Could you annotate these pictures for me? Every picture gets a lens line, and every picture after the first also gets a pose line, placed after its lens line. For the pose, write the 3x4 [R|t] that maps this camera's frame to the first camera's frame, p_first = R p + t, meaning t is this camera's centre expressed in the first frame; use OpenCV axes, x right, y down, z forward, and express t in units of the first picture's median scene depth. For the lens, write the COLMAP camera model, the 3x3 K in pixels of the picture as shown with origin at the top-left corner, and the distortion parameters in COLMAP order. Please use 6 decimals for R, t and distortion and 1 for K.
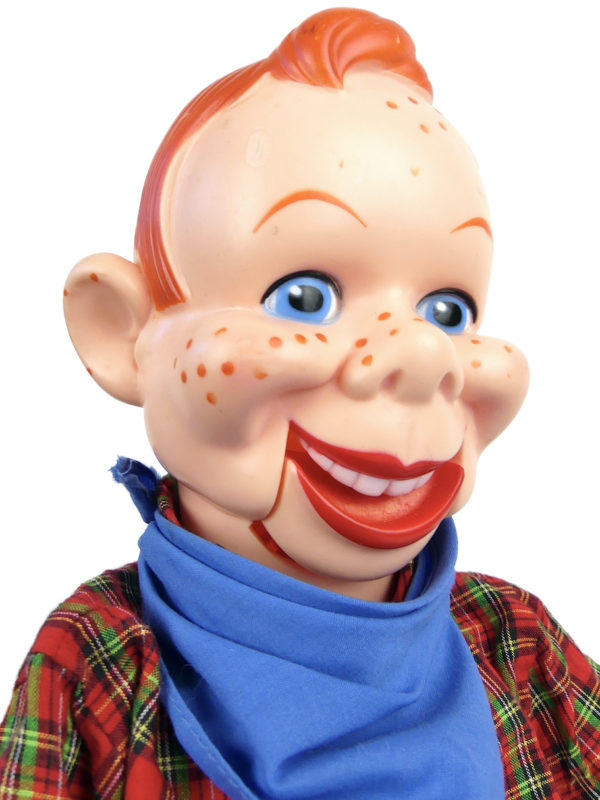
lens RADIAL K [[796.4, 0, 304.4], [0, 796.4, 393.5], [0, 0, 1]] dist [-0.027573, 0.000000]
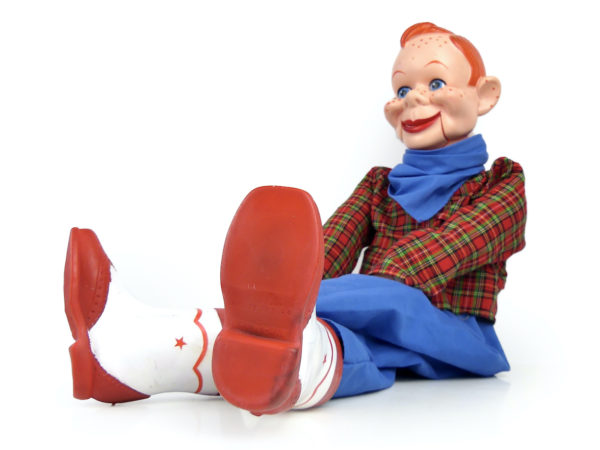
lens RADIAL K [[597.3, 0, 284.0], [0, 597.3, 228.1], [0, 0, 1]] dist [-0.027573, 0.000000]
pose [[0.363737, -0.098682, -0.926260, 2.903883], [0.032468, 0.995112, -0.093267, 0.973862], [0.930936, 0.003851, 0.365163, -0.923953]]
